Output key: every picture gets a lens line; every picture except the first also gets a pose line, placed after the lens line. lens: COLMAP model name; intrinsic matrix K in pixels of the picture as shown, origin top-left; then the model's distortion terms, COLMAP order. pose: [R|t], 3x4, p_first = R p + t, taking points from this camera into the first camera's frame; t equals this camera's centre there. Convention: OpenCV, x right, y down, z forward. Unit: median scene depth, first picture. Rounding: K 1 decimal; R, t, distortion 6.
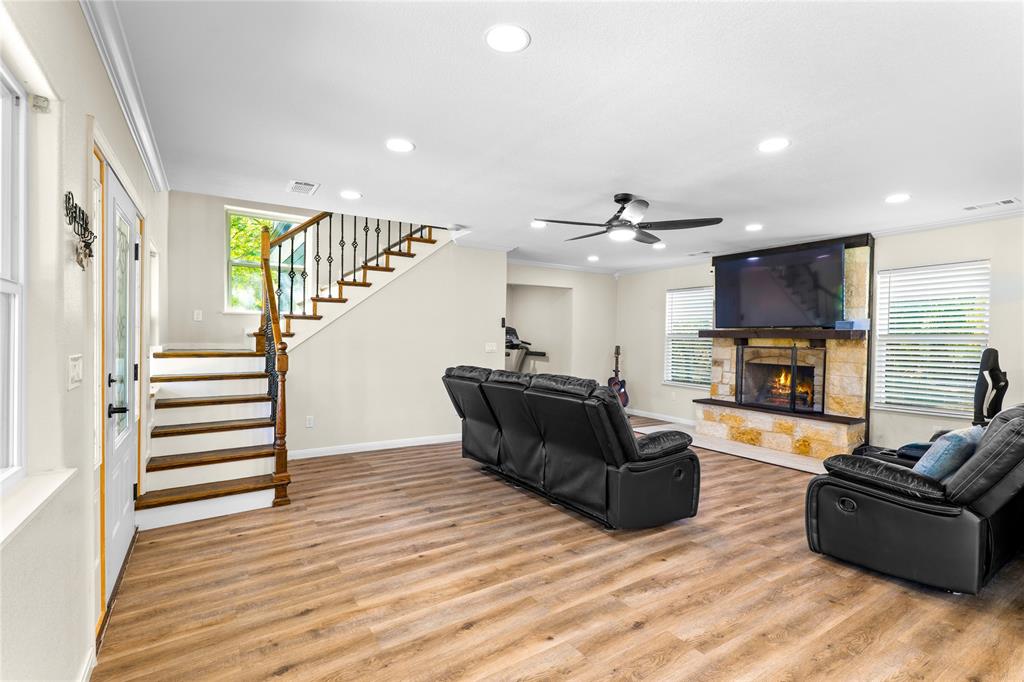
lens RADIAL K [[481.3, 0, 510.8], [0, 481.3, 344.7], [0, 0, 1]] dist [0.004417, -0.000038]
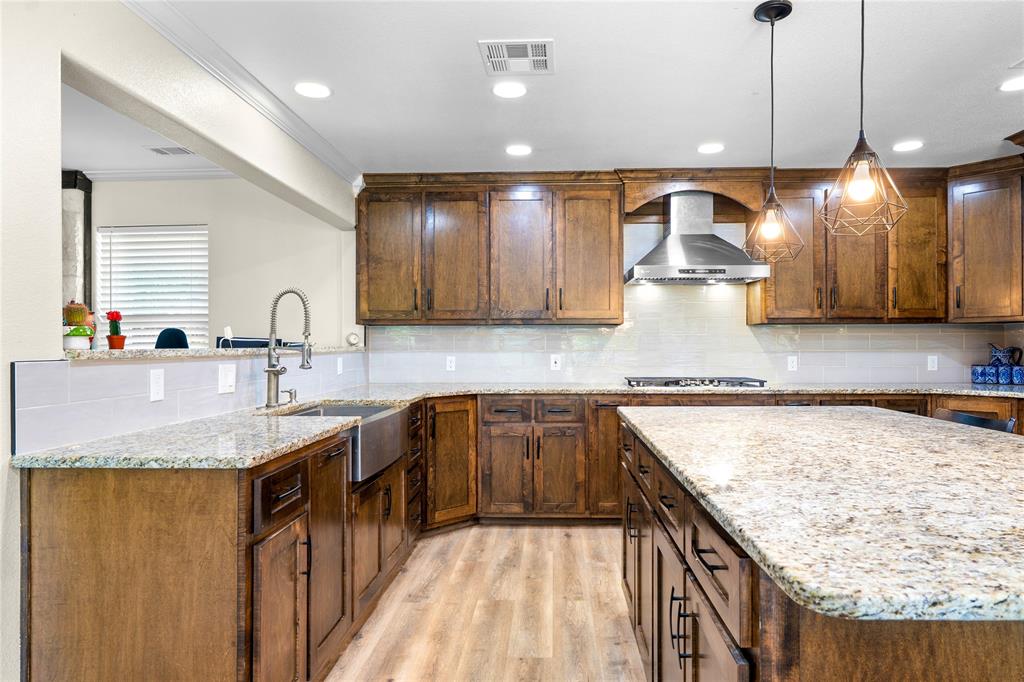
lens RADIAL K [[613.2, 0, 535.1], [0, 613.2, 343.1], [0, 0, 1]] dist [-0.008921, 0.001263]
pose [[0.552692, -0.015054, 0.833250, 0.343864], [0.024308, 0.999703, 0.001938, 0.031662], [-0.833031, 0.019184, 0.552894, -0.033875]]
